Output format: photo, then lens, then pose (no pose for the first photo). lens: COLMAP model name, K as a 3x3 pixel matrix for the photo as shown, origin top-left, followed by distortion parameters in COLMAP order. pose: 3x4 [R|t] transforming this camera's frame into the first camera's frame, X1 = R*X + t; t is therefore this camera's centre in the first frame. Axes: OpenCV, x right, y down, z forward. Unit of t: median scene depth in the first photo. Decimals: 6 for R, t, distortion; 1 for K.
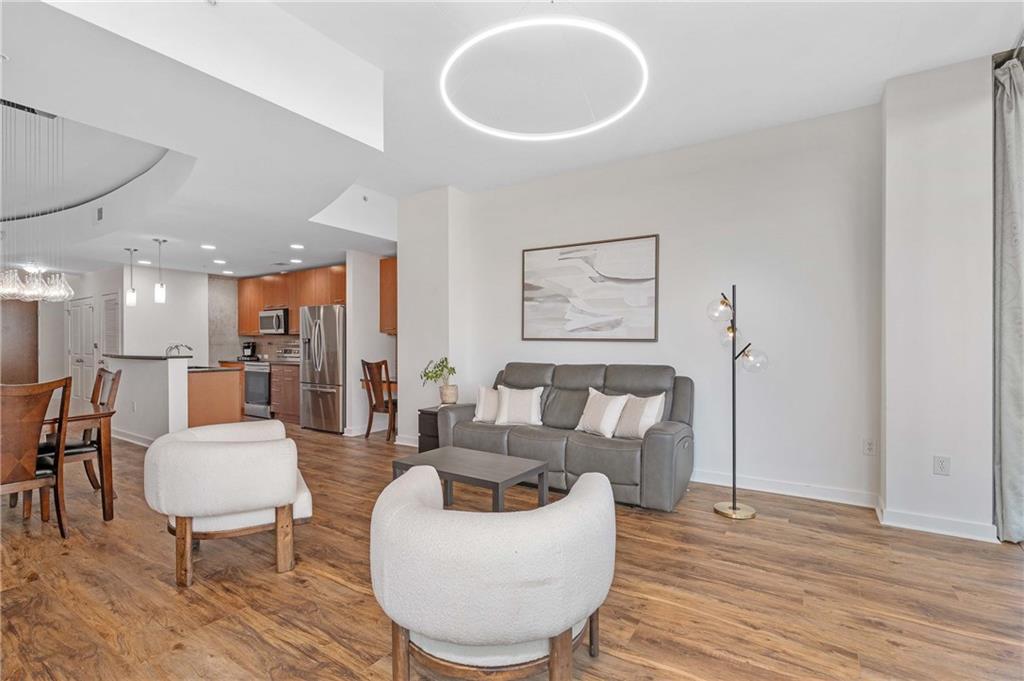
lens RADIAL K [[478.4, 0, 515.1], [0, 478.4, 346.0], [0, 0, 1]] dist [0.019884, -0.001503]
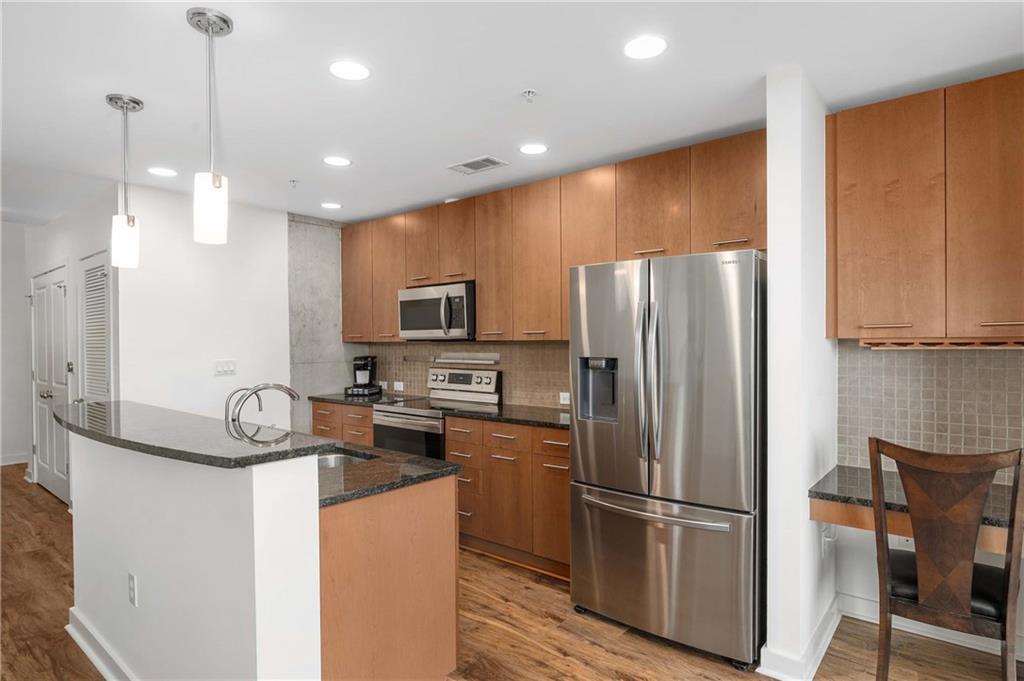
lens RADIAL K [[564.8, 0, 525.7], [0, 564.8, 349.4], [0, 0, 1]] dist [-0.006781, 0.000252]
pose [[0.996299, -0.006997, -0.085667, -0.398814], [0.007900, 0.999917, 0.010198, -0.022412], [0.085589, -0.010837, 0.996272, 0.523914]]
